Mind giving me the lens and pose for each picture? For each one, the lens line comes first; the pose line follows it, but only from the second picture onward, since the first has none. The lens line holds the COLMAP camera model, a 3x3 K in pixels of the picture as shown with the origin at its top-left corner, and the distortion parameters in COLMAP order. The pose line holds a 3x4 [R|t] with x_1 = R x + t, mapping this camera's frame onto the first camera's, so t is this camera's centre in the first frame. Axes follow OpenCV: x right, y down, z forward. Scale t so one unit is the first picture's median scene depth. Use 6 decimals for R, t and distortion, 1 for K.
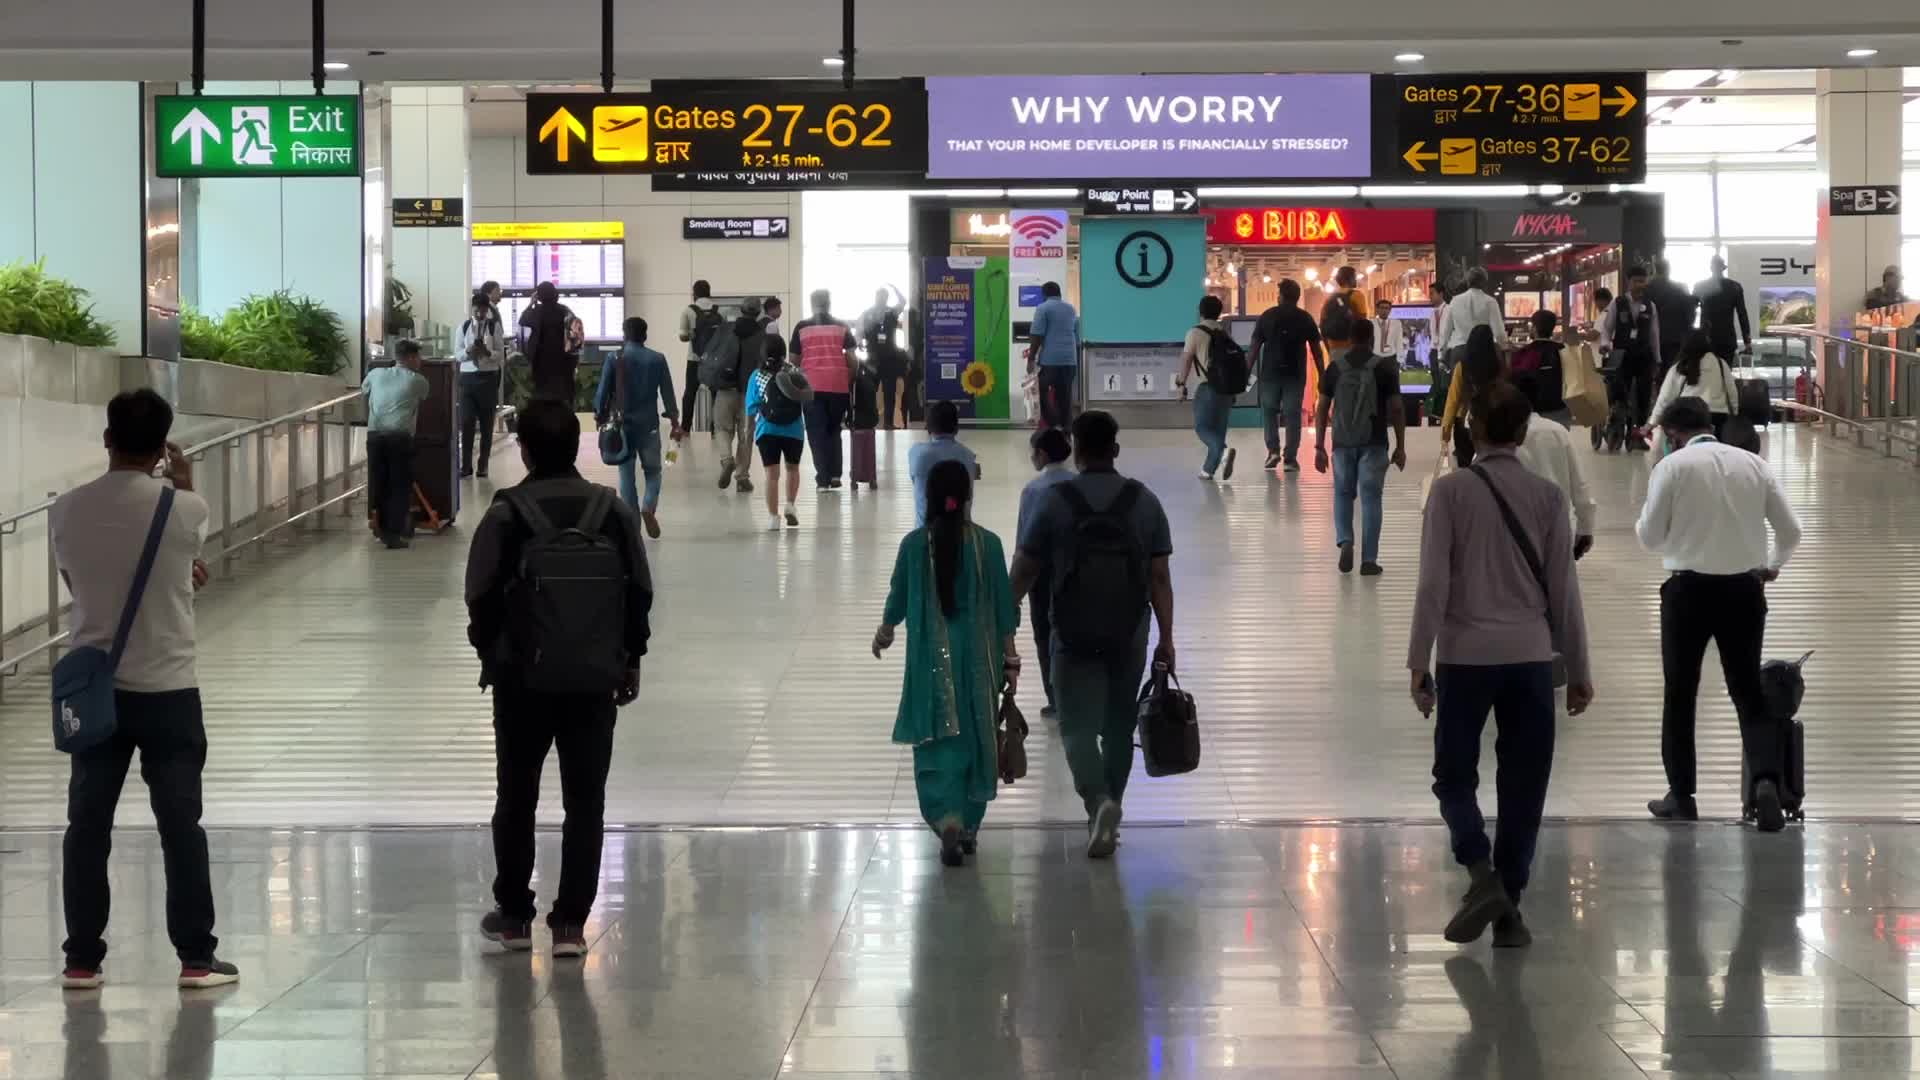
lens RADIAL K [[1502.0, 0, 949.7], [0, 1502.0, 552.1], [0, 0, 1]] dist [-0.006096, 0.025816]
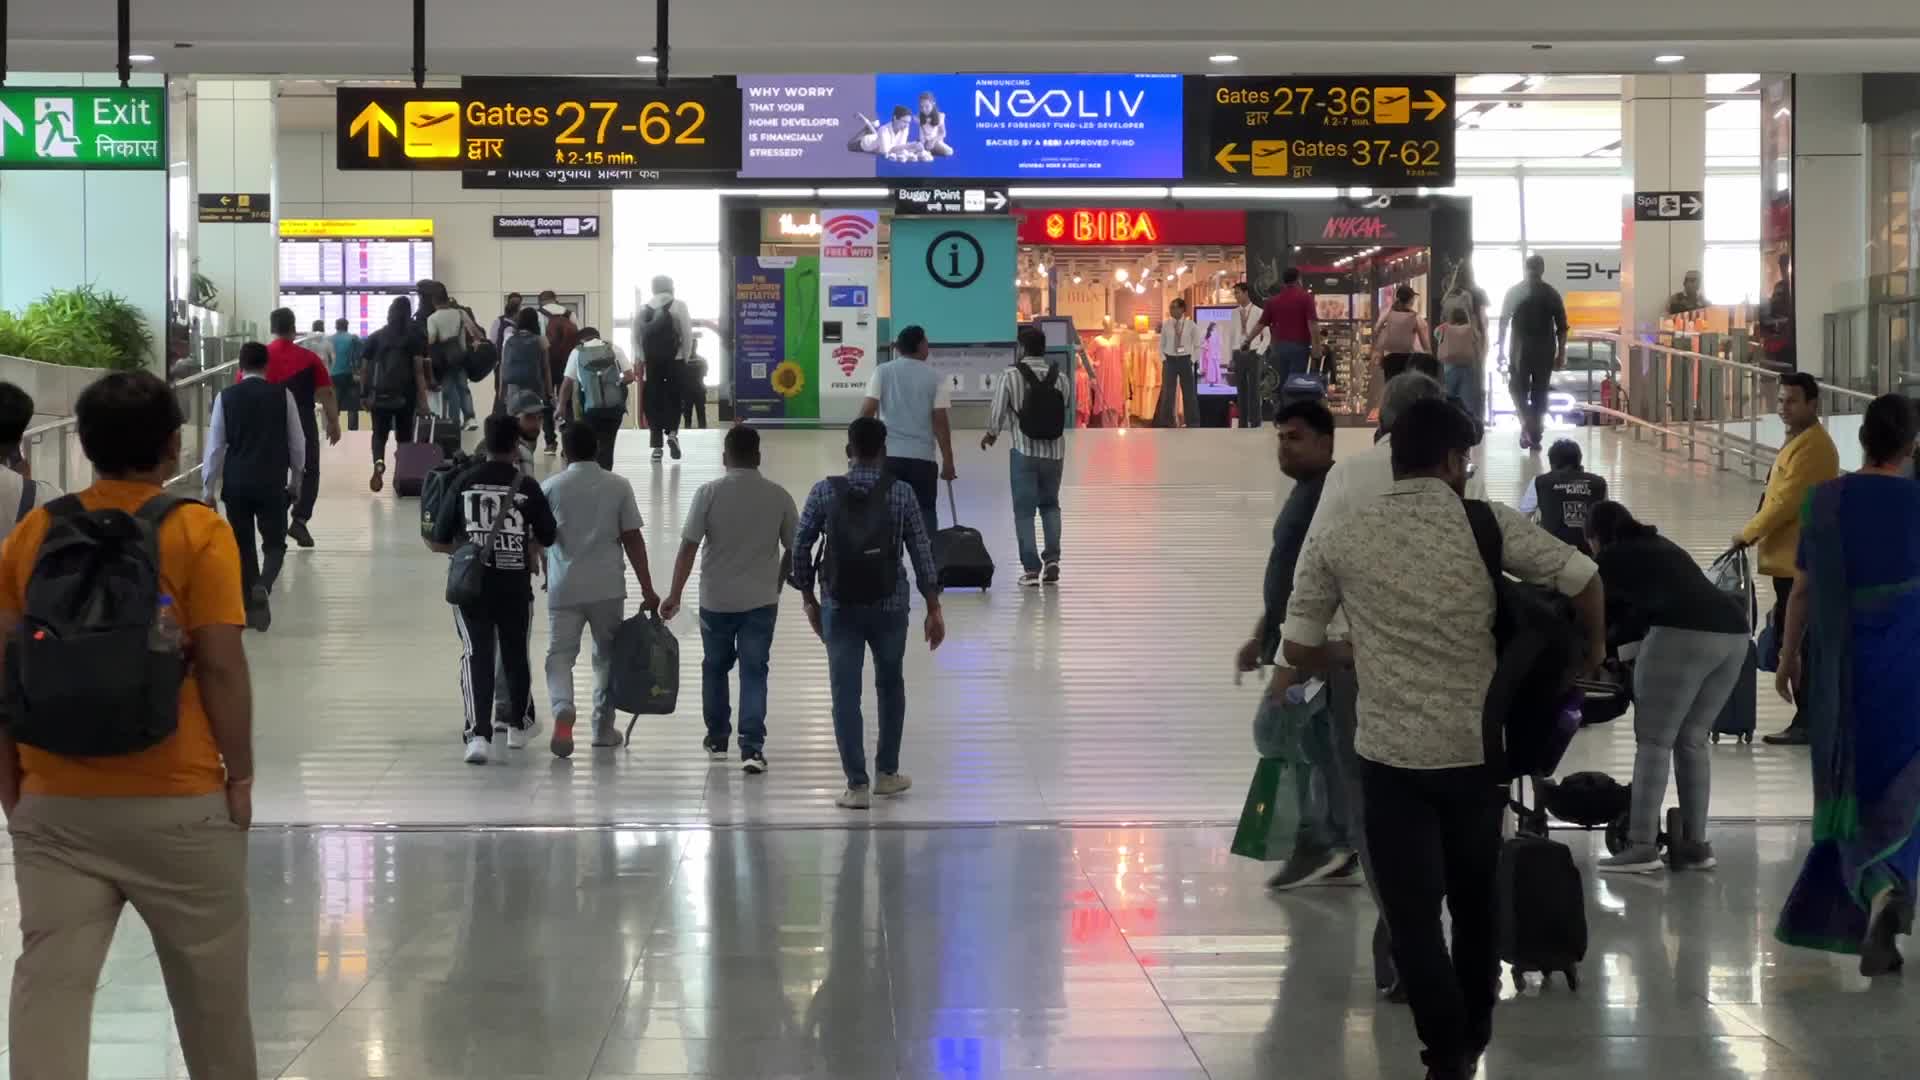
lens RADIAL K [[1502.0, 0, 1074.1], [0, 1502.0, 545.6], [0, 0, 1]] dist [-0.006096, 0.025816]
pose [[0.999907, 0.003130, 0.013306, 0.195621], [-0.003154, 0.999994, 0.001726, -0.006875], [-0.013300, -0.001768, 0.999910, 0.000946]]
